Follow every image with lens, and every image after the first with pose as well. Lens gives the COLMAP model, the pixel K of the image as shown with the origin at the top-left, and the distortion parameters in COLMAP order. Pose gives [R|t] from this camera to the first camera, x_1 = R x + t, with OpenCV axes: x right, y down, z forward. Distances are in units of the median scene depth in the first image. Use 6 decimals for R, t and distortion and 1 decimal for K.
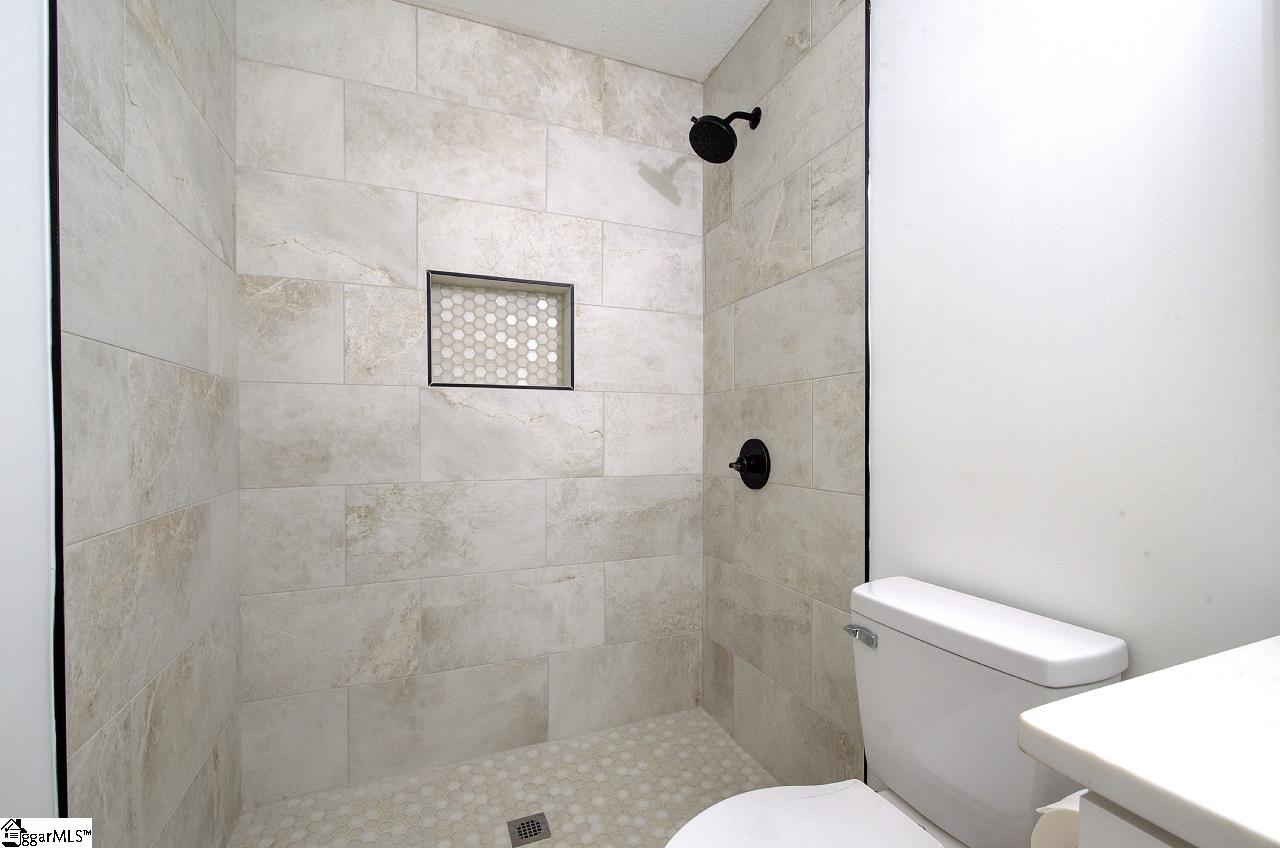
lens RADIAL K [[549.5, 0, 643.0], [0, 549.5, 428.5], [0, 0, 1]] dist [0.004009, -0.000560]
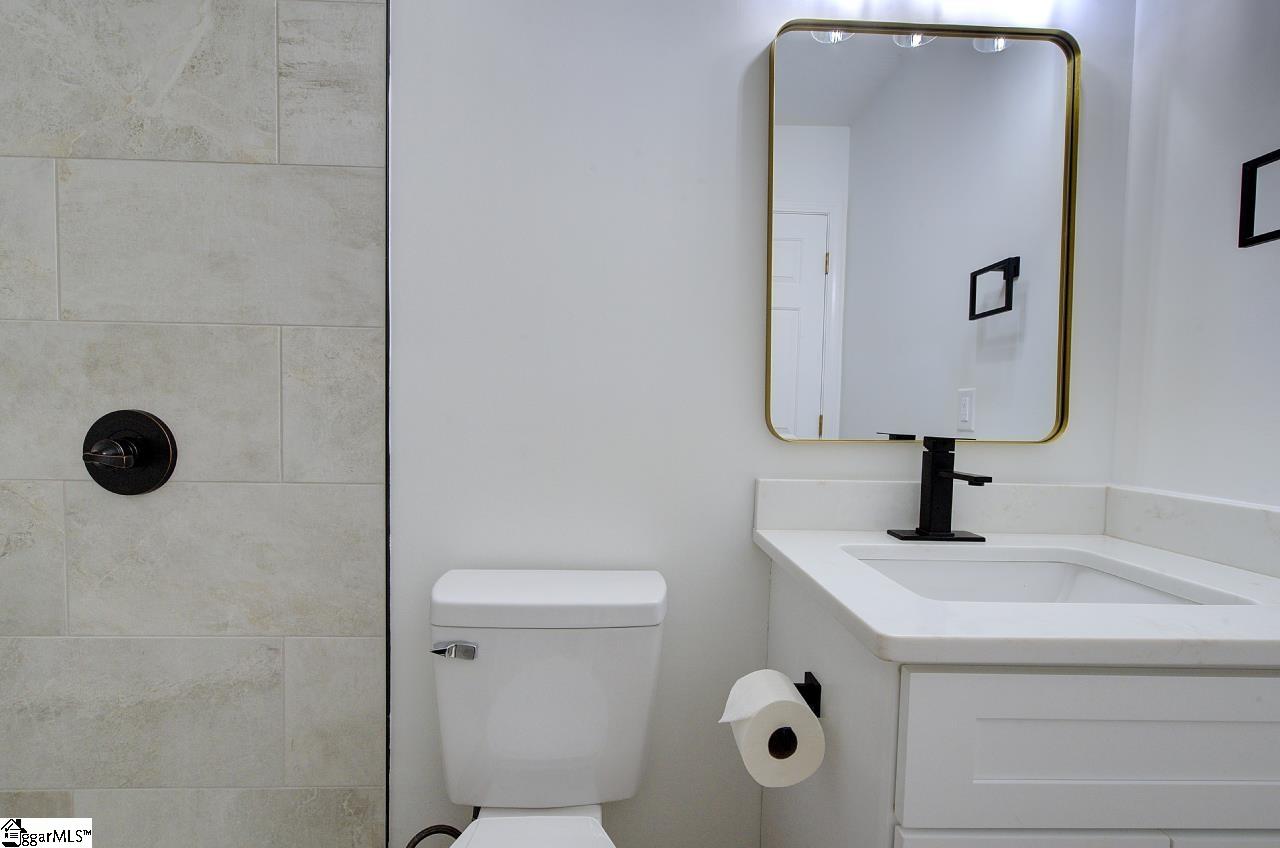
lens RADIAL K [[549.5, 0, 639.2], [0, 549.5, 436.8], [0, 0, 1]] dist [0.004009, -0.000560]
pose [[0.349349, -0.021277, 0.936751, -0.182279], [-0.026789, 0.999107, 0.032684, 0.015440], [-0.936610, -0.036512, 0.348467, 0.320090]]
